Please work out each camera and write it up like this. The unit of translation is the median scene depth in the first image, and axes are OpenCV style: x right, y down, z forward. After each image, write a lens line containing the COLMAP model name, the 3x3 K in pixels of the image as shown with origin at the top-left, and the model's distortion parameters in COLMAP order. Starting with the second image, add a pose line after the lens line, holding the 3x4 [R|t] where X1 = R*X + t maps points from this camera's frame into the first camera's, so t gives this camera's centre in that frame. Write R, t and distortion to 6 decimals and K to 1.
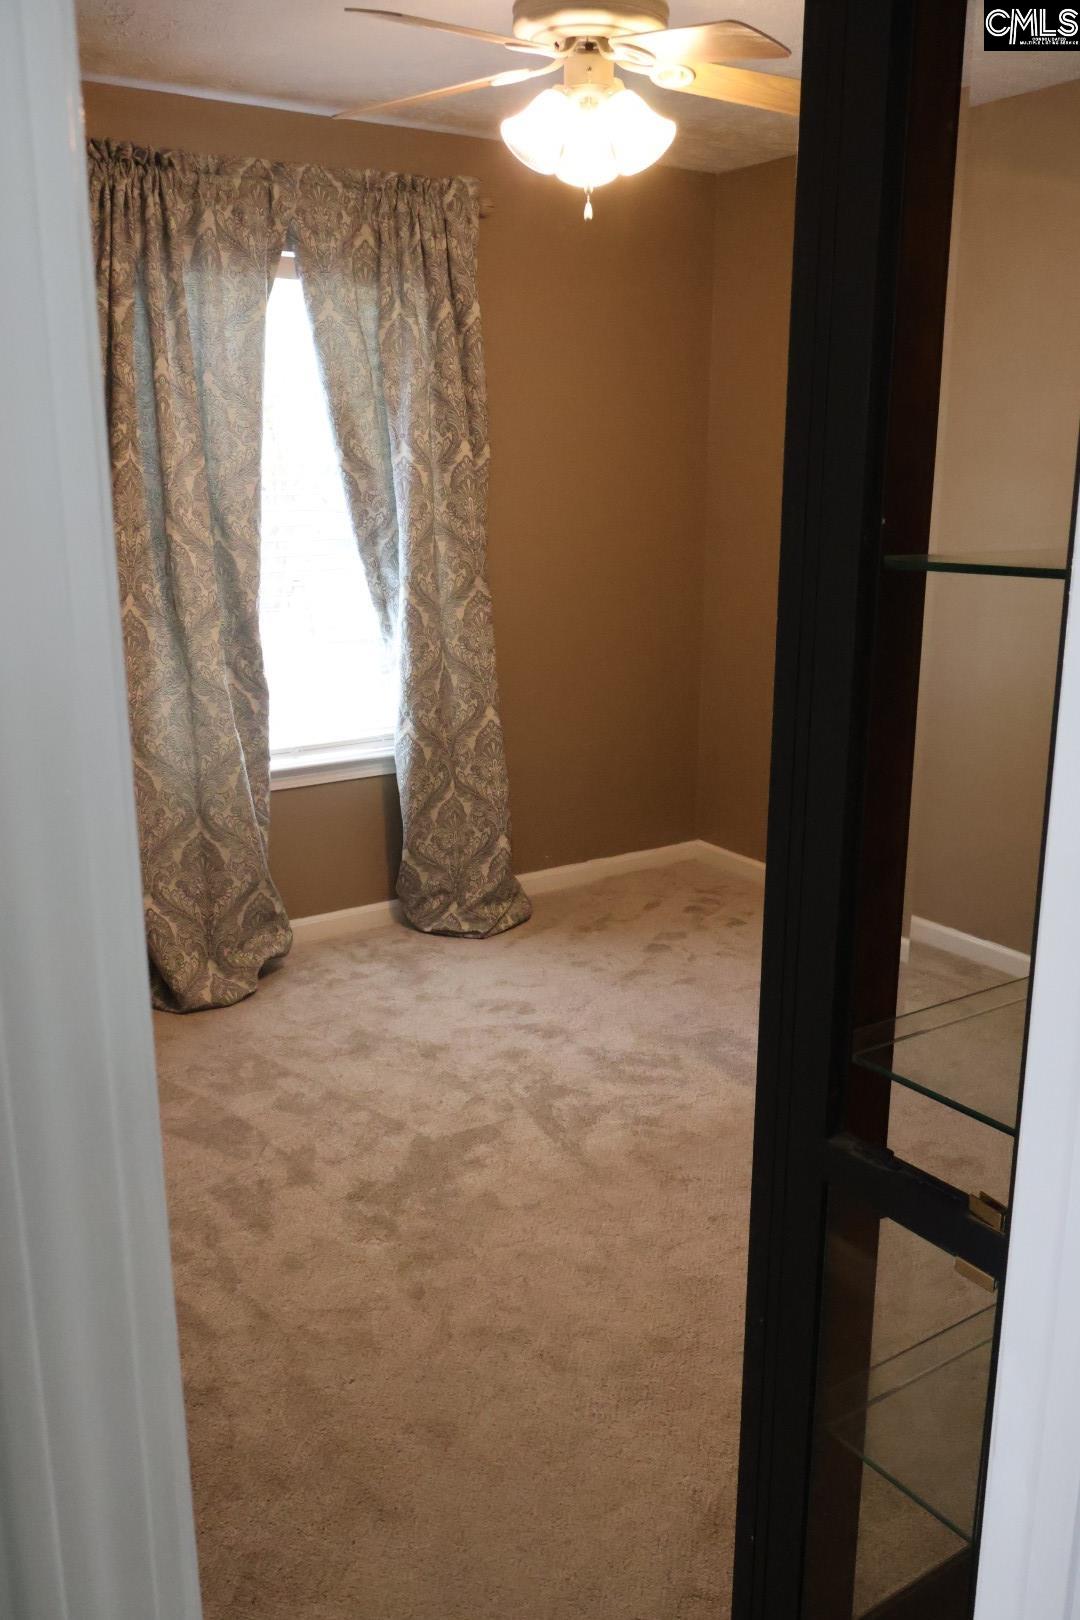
lens RADIAL K [[1349.6, 0, 544.6], [0, 1349.6, 815.3], [0, 0, 1]] dist [-0.007189, 0.004824]
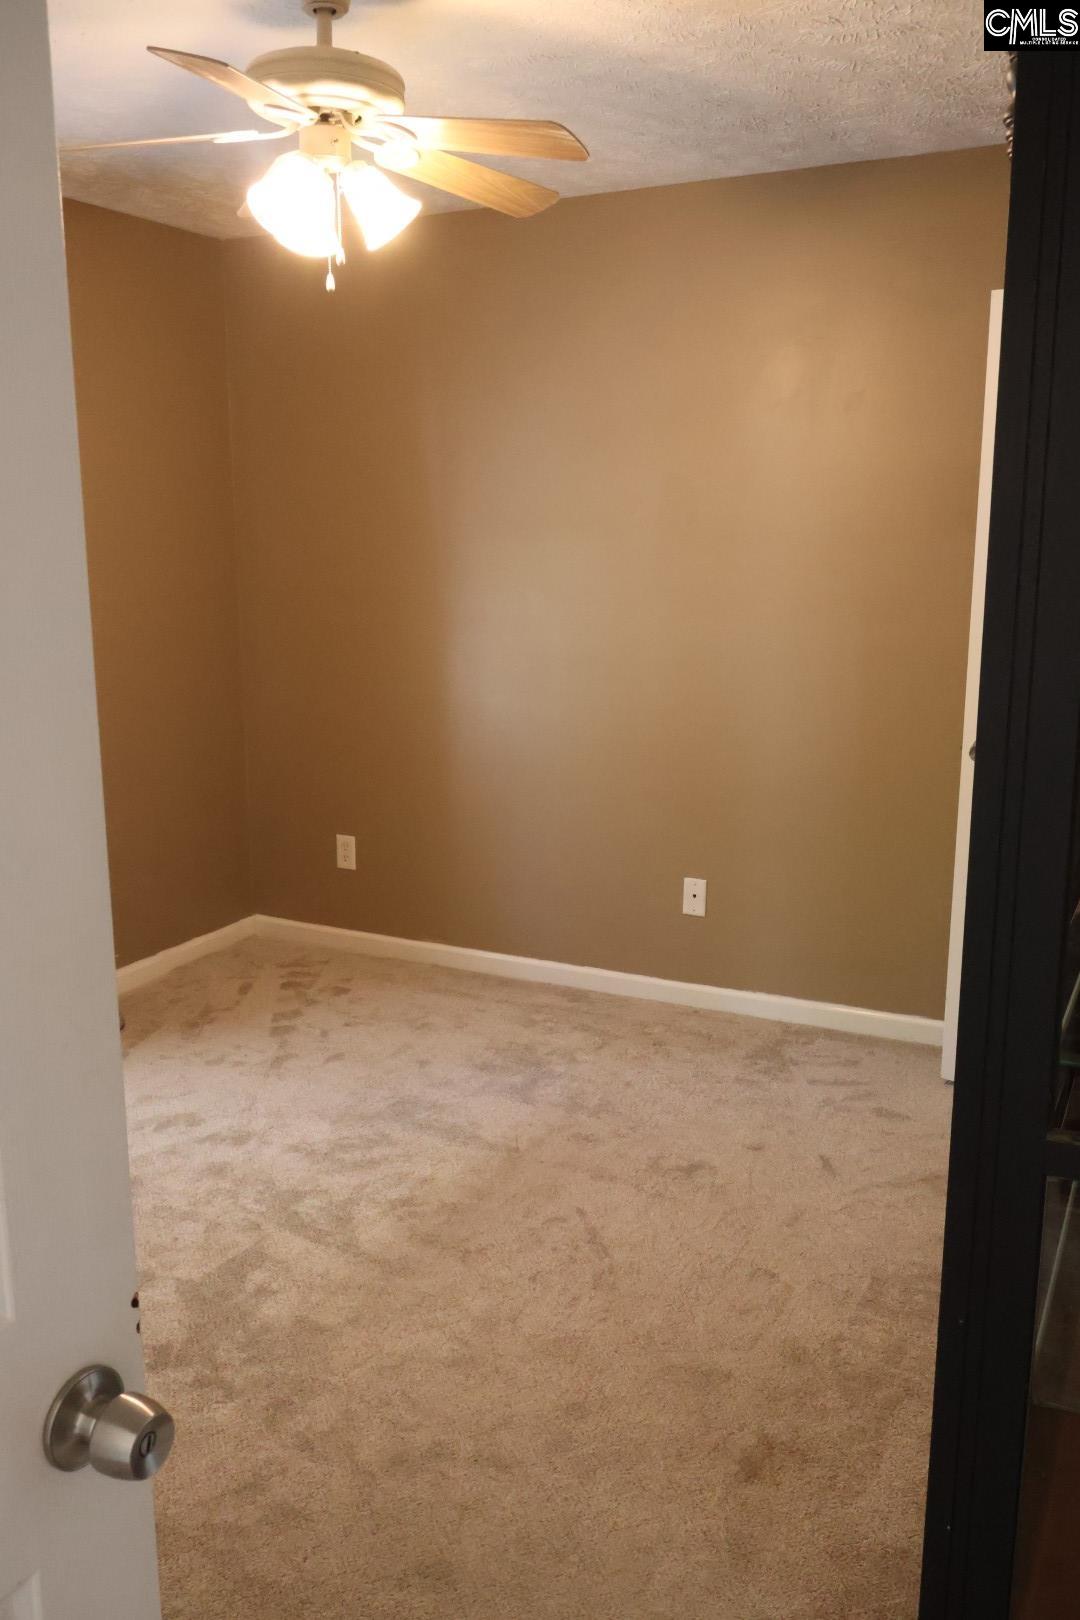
lens RADIAL K [[1349.6, 0, 544.6], [0, 1349.6, 815.3], [0, 0, 1]] dist [-0.007189, 0.004824]
pose [[0.871745, -0.108402, 0.477817, -0.260181], [0.127934, 0.991747, -0.008410, -0.028814], [-0.472962, 0.068461, 0.878419, 0.073256]]
